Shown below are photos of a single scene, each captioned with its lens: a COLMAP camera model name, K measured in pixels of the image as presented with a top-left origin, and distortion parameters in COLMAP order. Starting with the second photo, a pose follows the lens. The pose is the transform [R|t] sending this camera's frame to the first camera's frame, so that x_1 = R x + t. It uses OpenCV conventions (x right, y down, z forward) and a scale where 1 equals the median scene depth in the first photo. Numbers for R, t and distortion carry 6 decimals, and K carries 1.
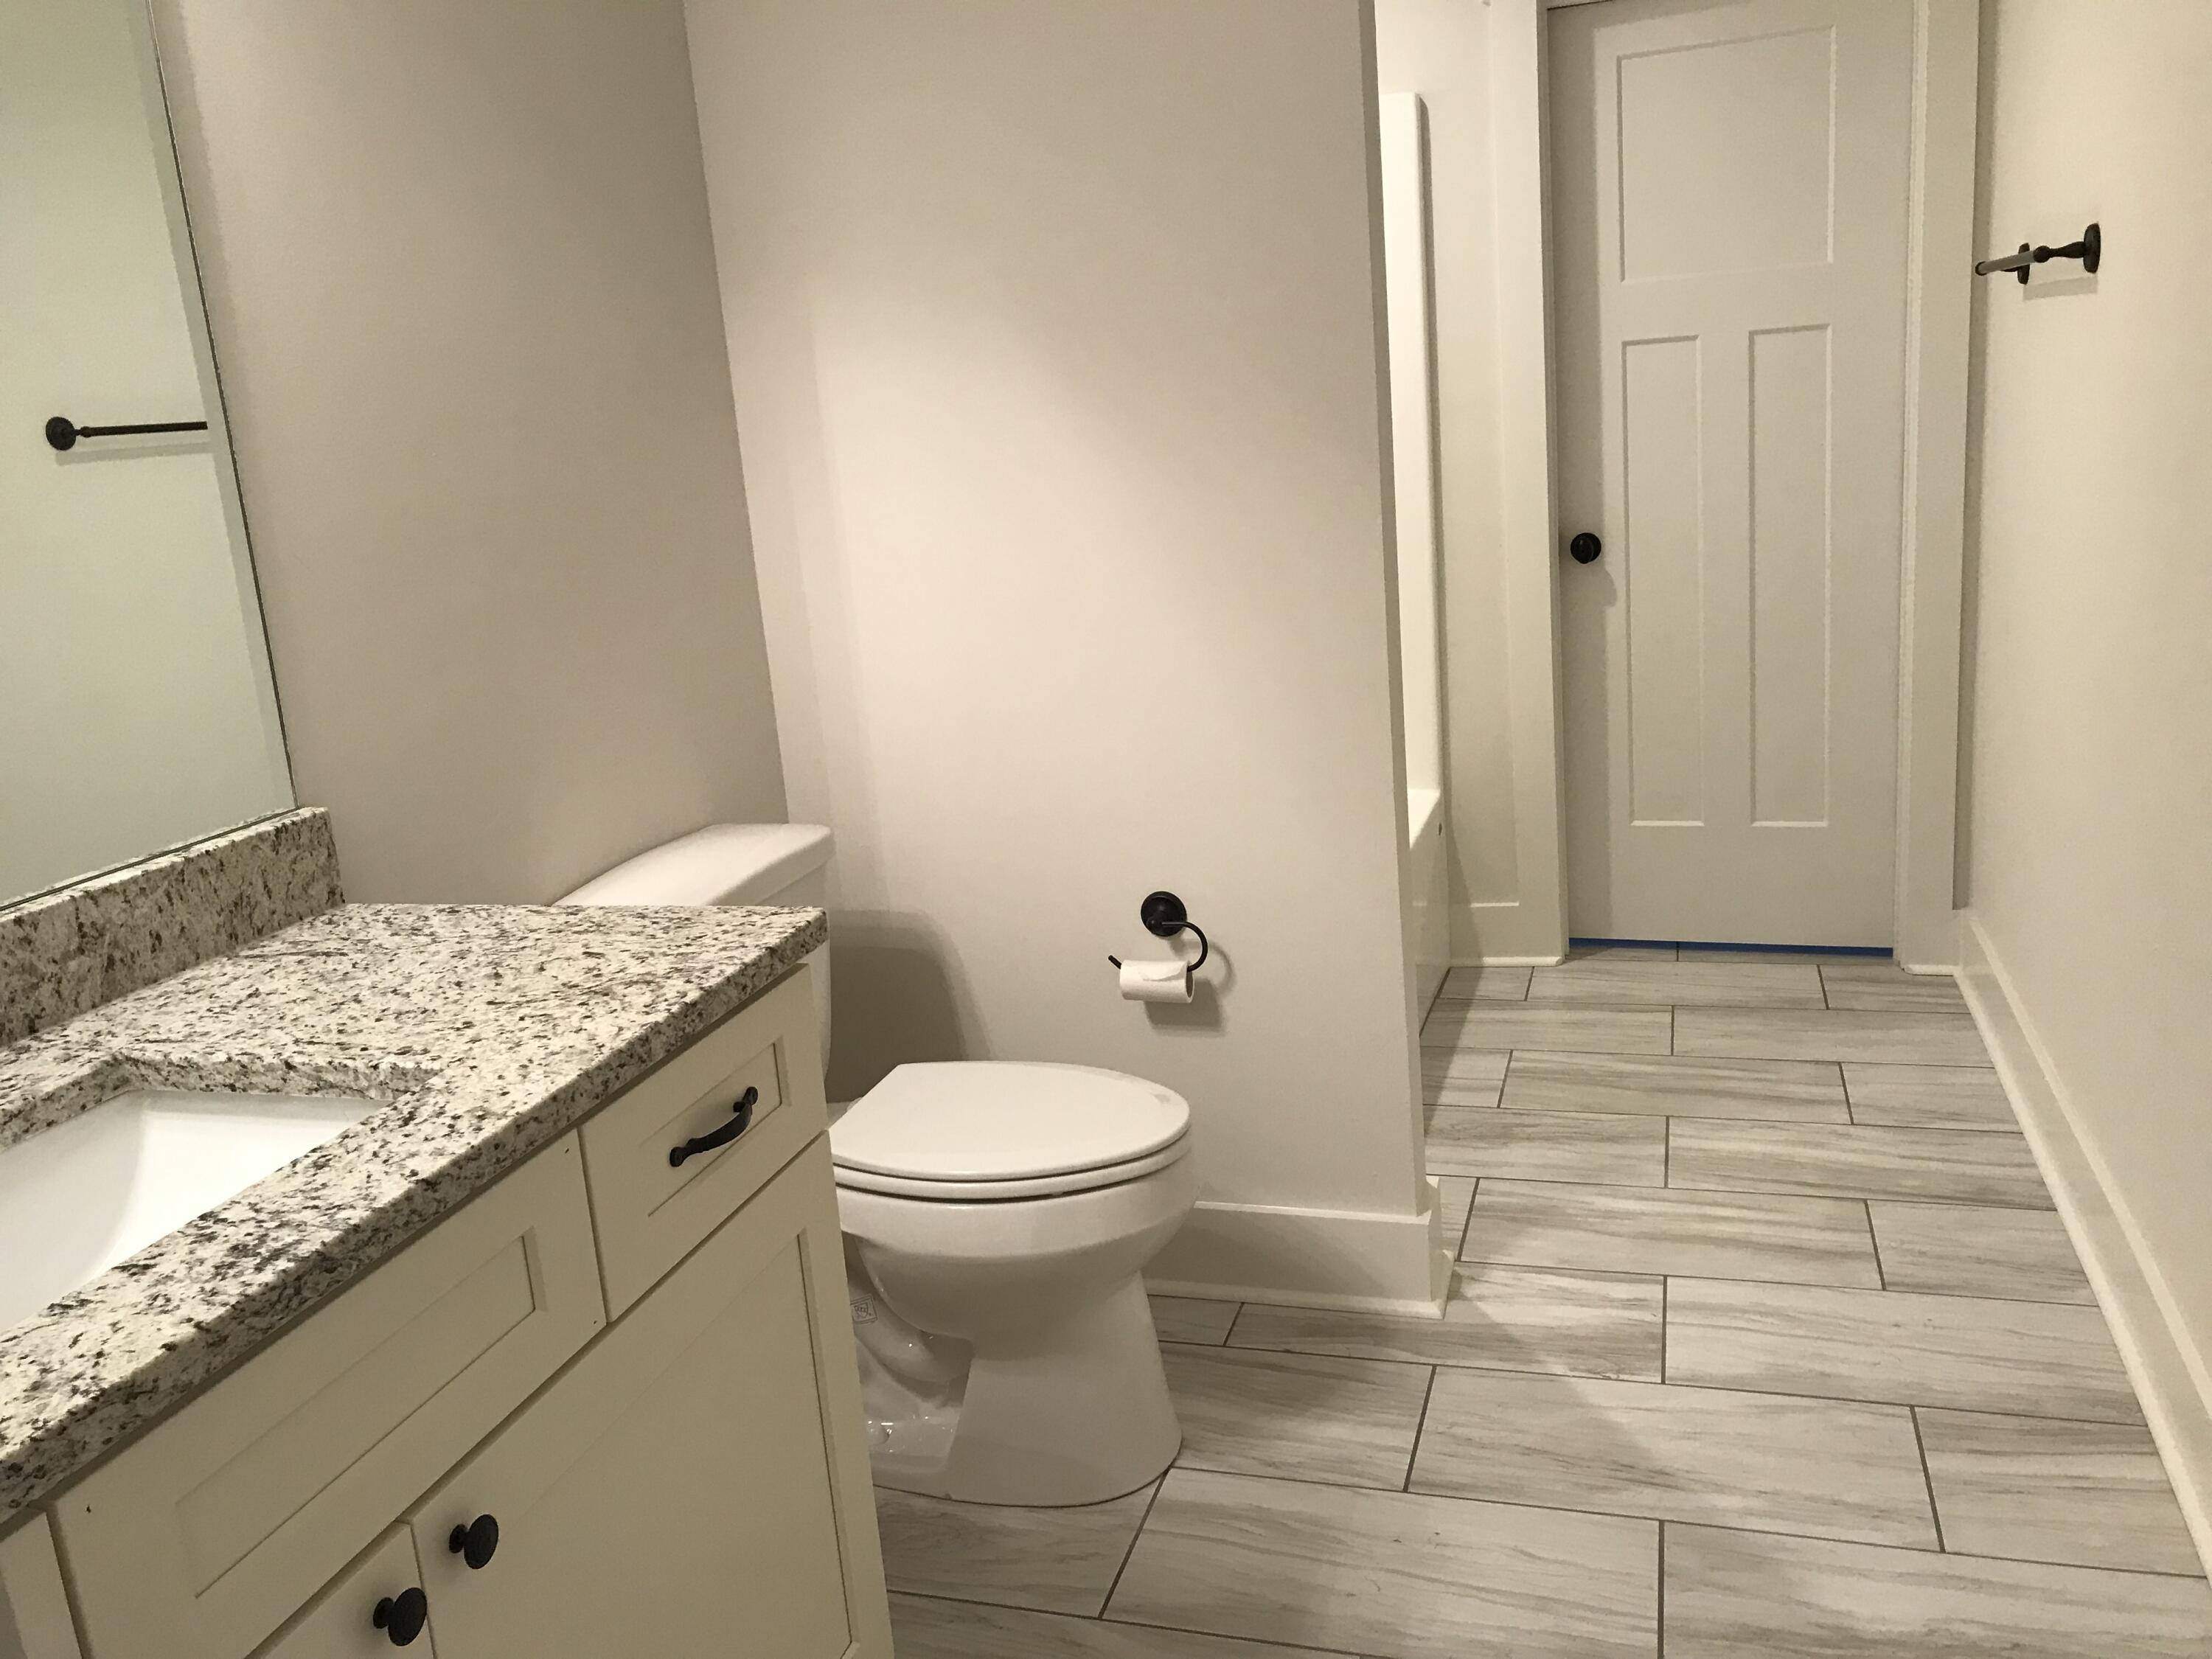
lens RADIAL K [[1823.7, 0, 1103.1], [0, 1823.7, 815.5], [0, 0, 1]] dist [0.026411, -0.021326]
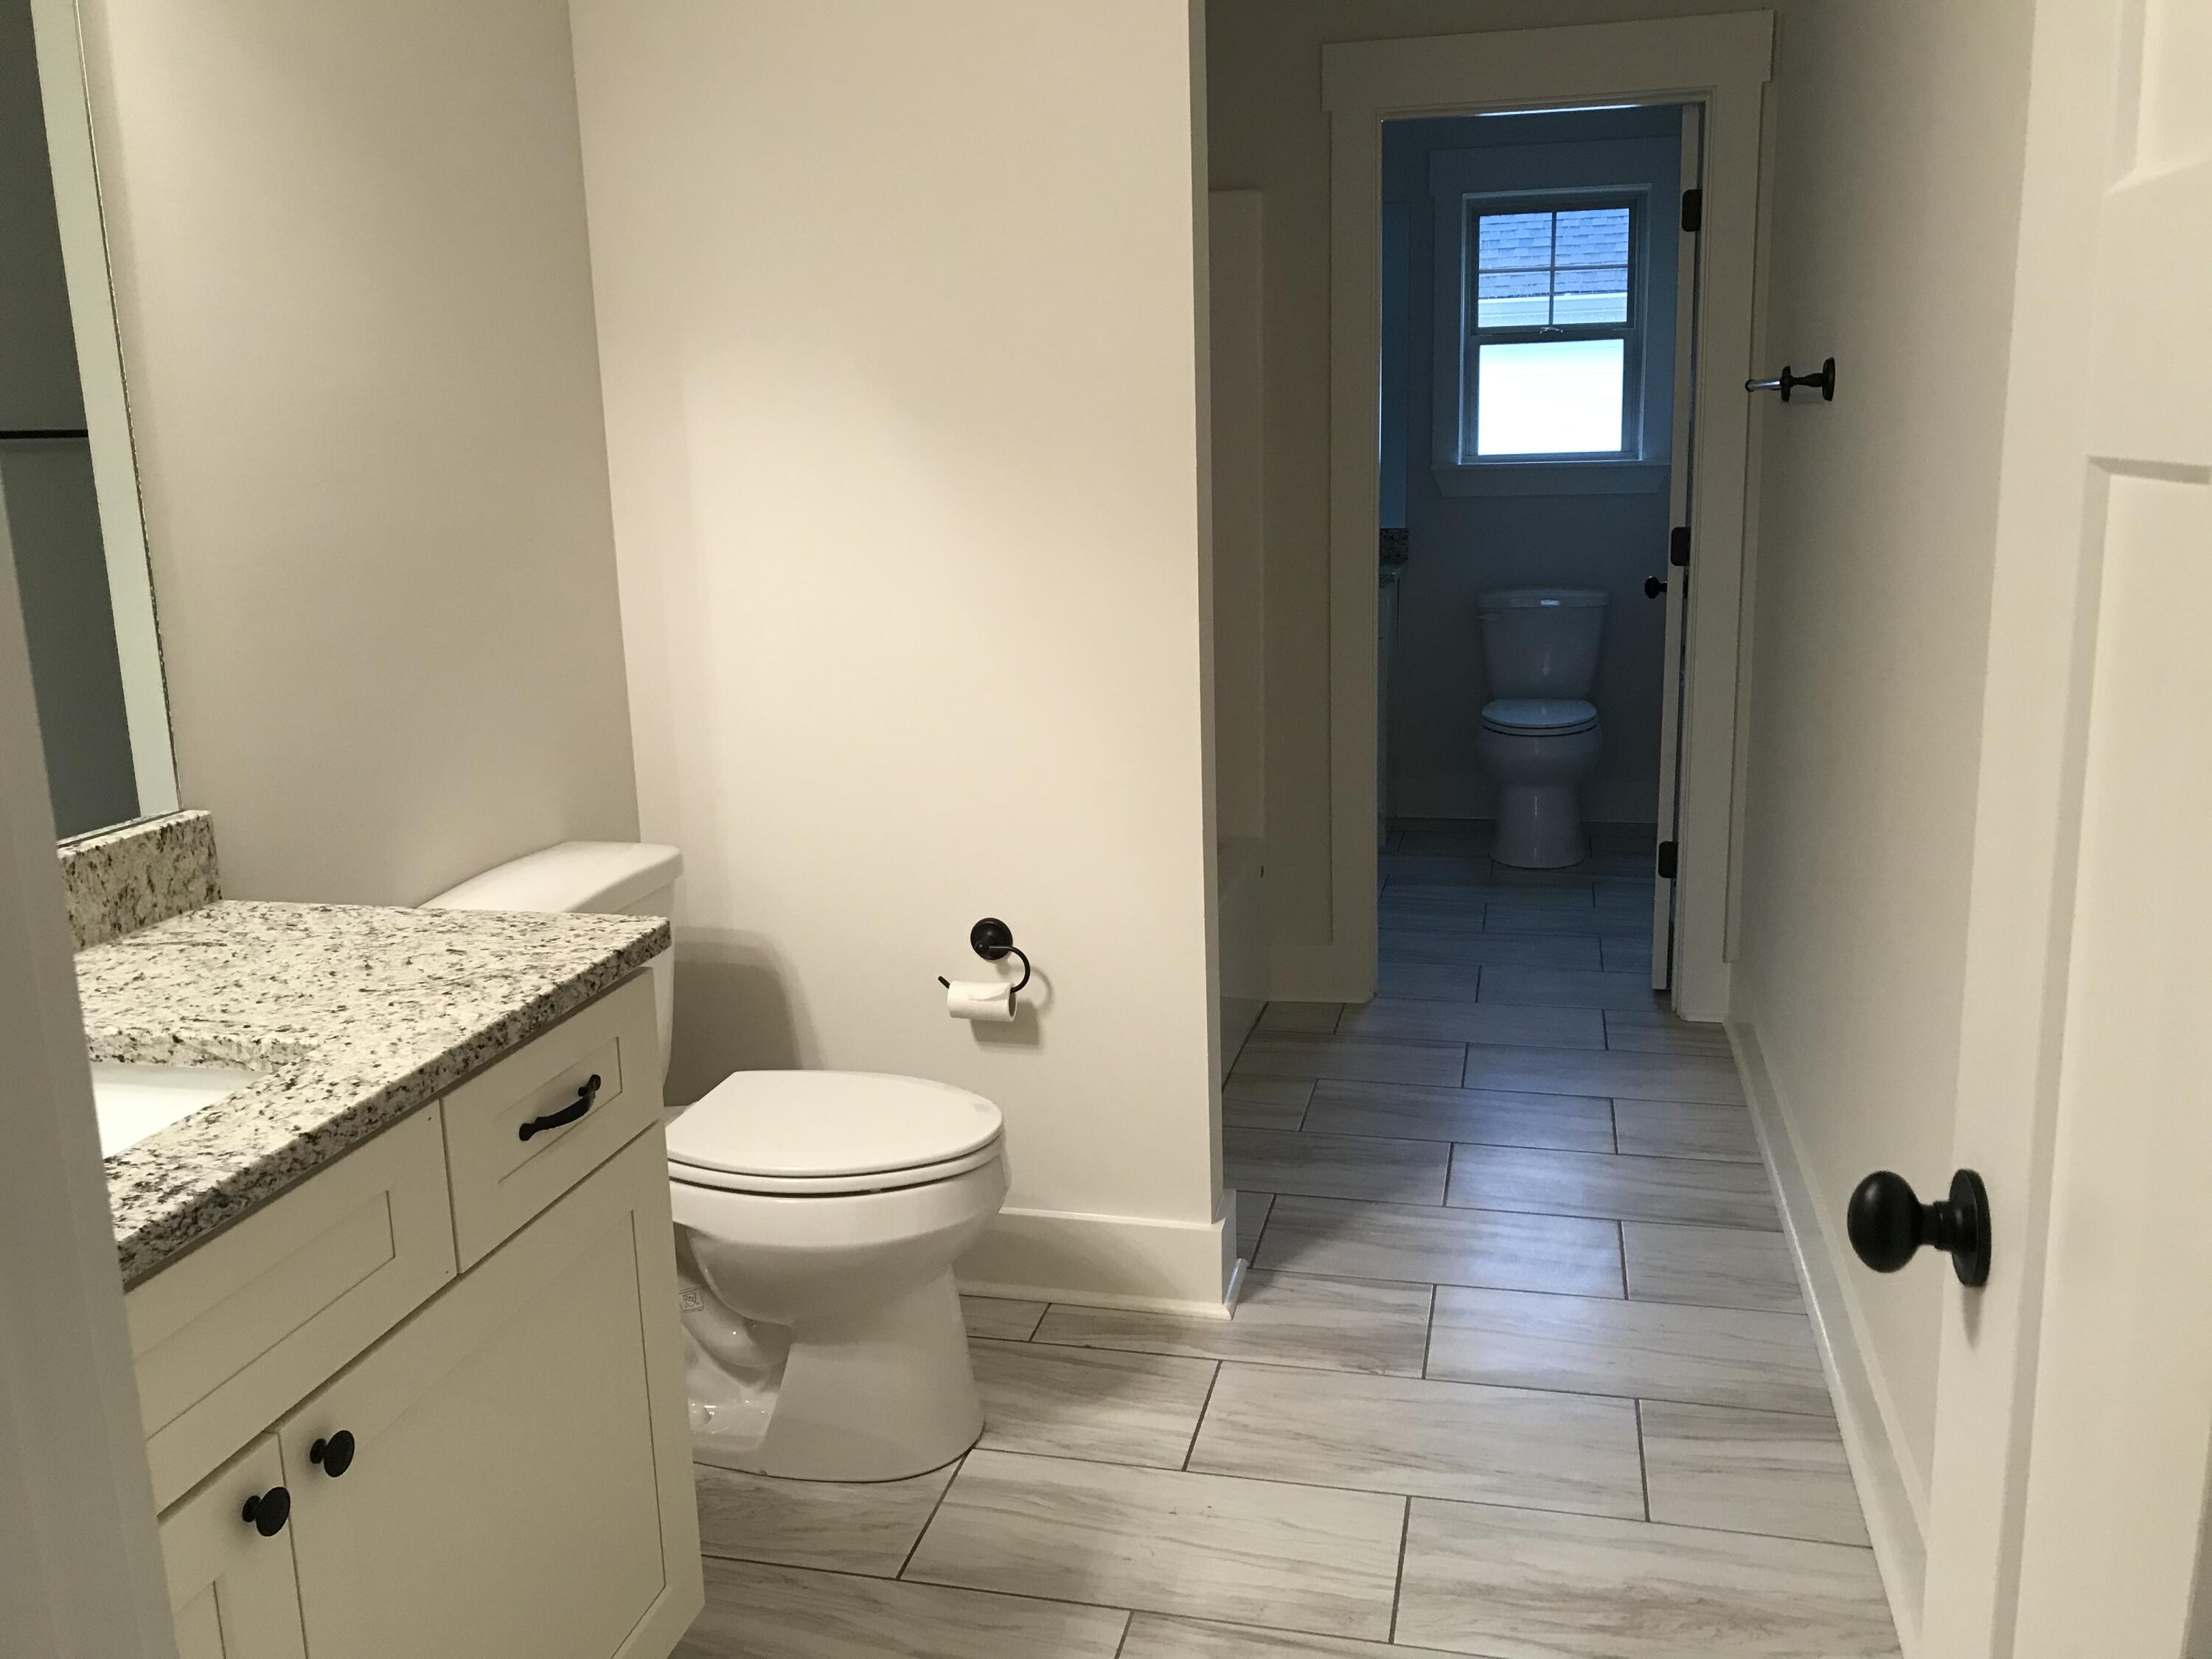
lens RADIAL K [[1818.5, 0, 1106.3], [0, 1818.5, 792.3], [0, 0, 1]] dist [-0.030890, 0.098920]
pose [[0.996150, 0.038441, 0.078783, 0.022925], [-0.035760, 0.998741, -0.035171, 0.003645], [-0.080036, 0.032219, 0.996271, -0.126650]]
